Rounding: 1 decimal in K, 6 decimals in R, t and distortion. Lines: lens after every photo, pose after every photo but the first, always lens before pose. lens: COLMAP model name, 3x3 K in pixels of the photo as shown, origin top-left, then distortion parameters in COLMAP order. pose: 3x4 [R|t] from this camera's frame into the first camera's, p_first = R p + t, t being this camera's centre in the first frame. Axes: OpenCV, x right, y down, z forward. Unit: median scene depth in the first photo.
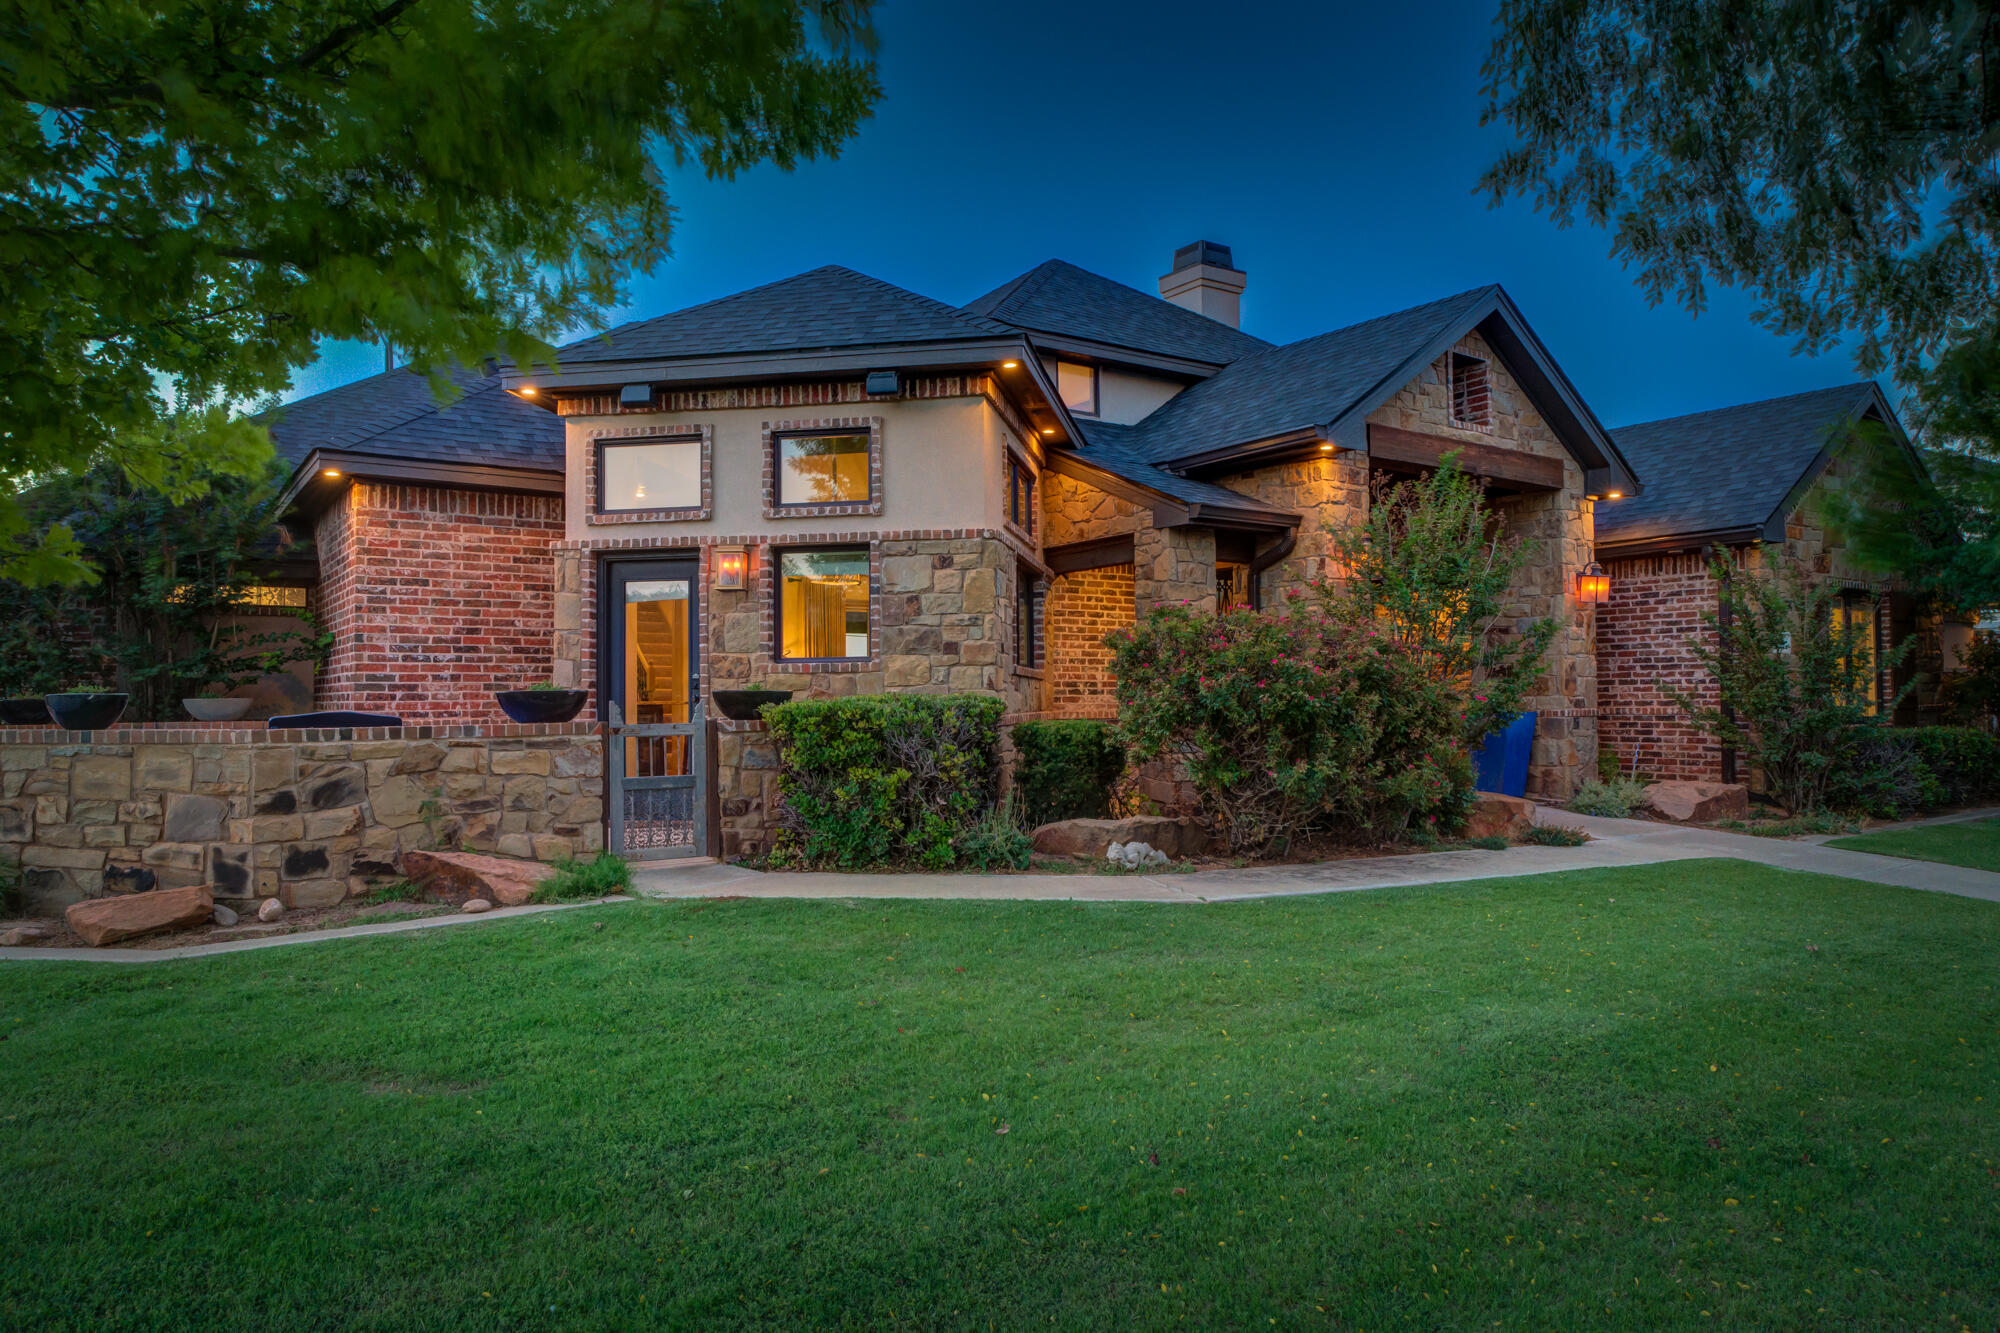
lens RADIAL K [[1315.6, 0, 1004.7], [0, 1315.6, 676.6], [0, 0, 1]] dist [0.012258, 0.000733]
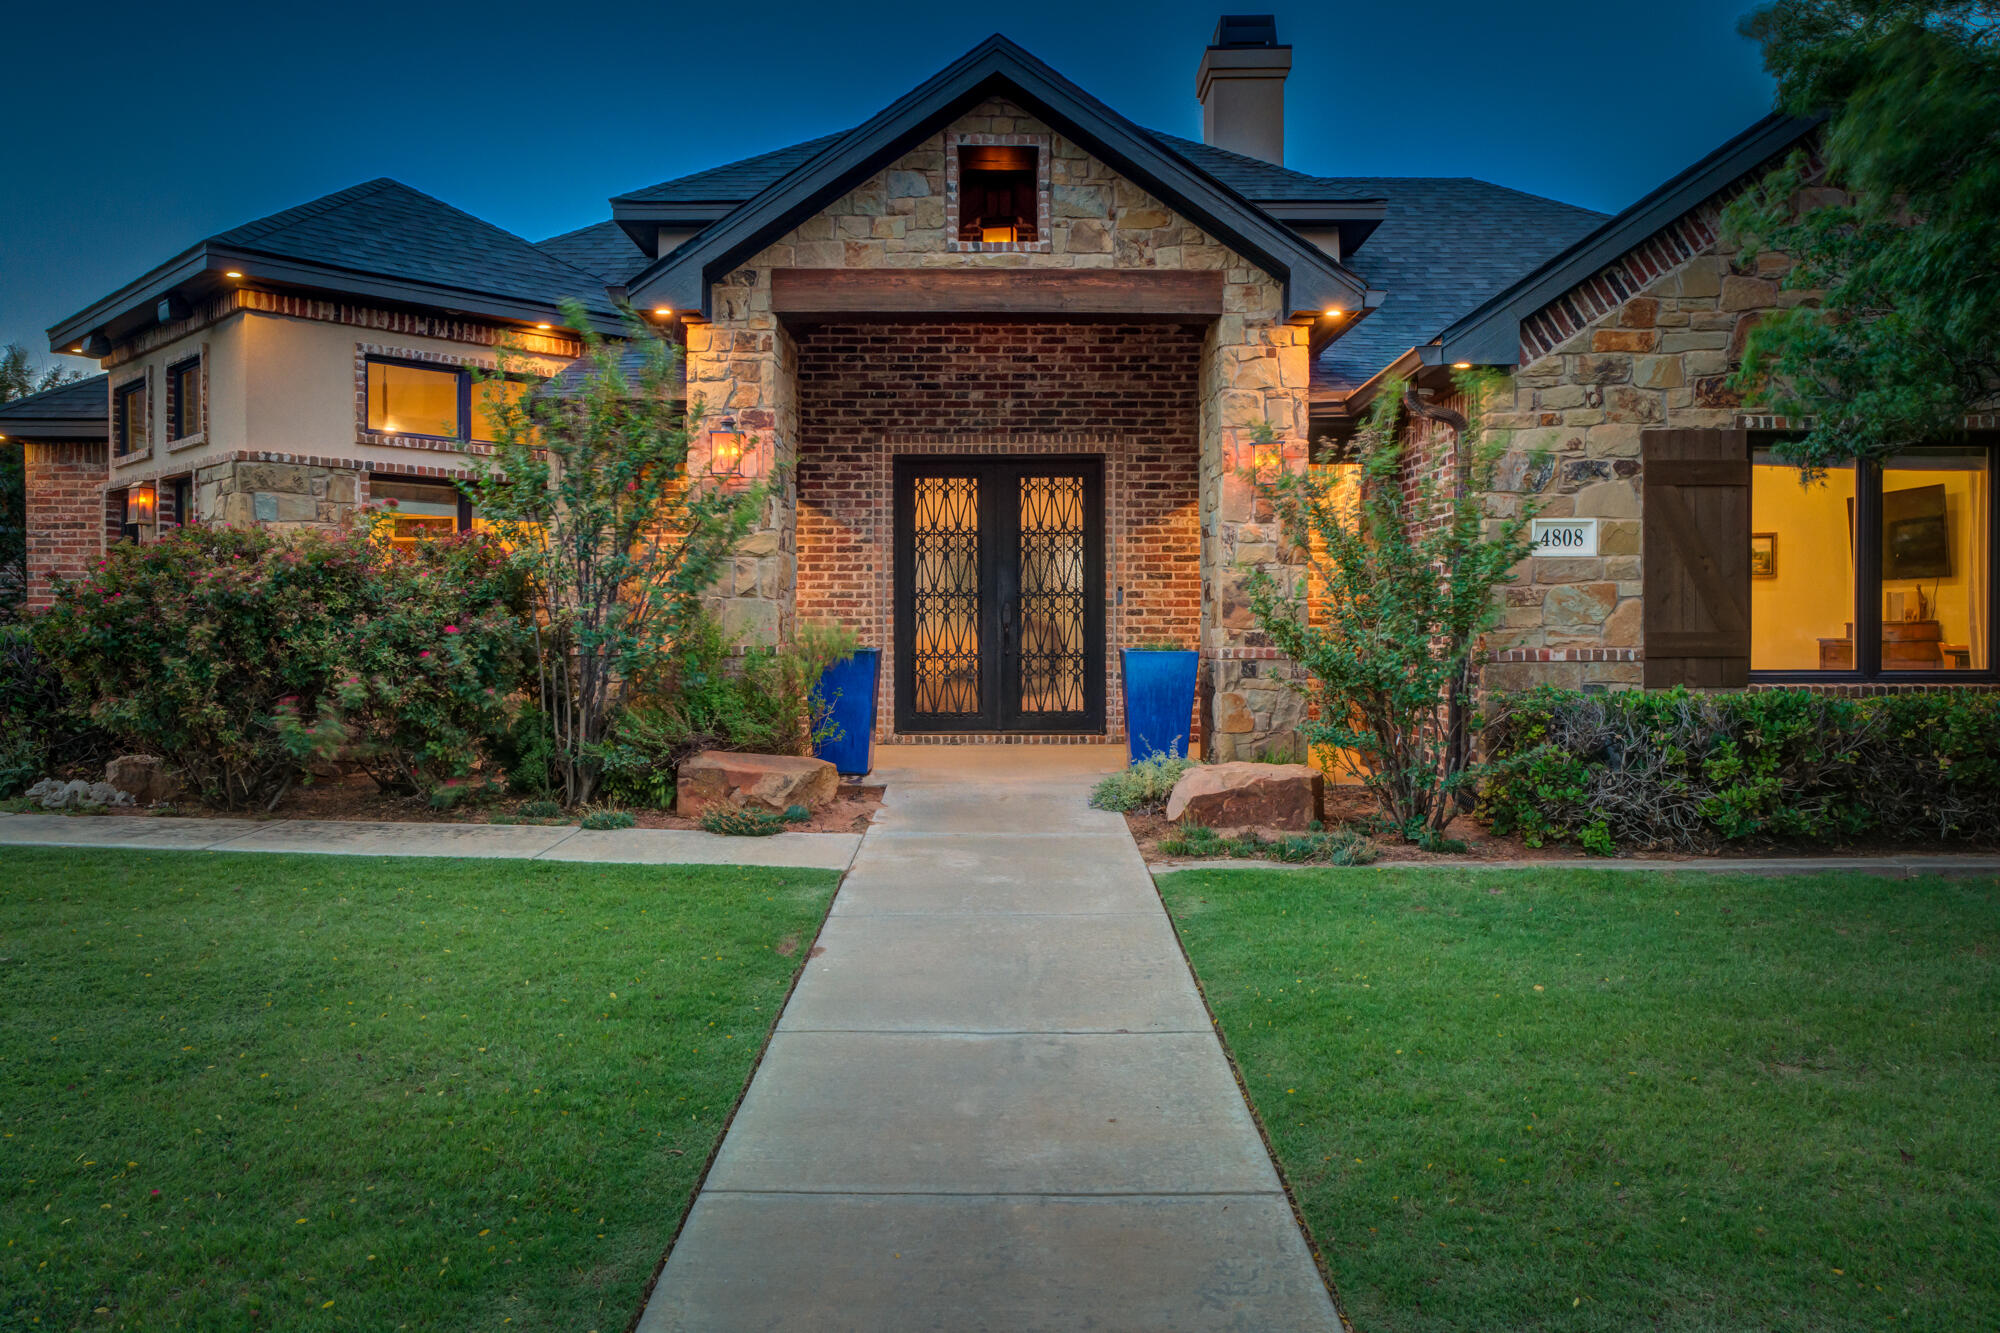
lens RADIAL K [[1492.0, 0, 1004.5], [0, 1492.0, 646.7], [0, 0, 1]] dist [0.019814, 0.006470]
pose [[0.810287, 0.009286, -0.585960, 0.978530], [0.005888, 0.999695, 0.023984, 0.006958], [0.586004, -0.022884, 0.809985, 0.411046]]
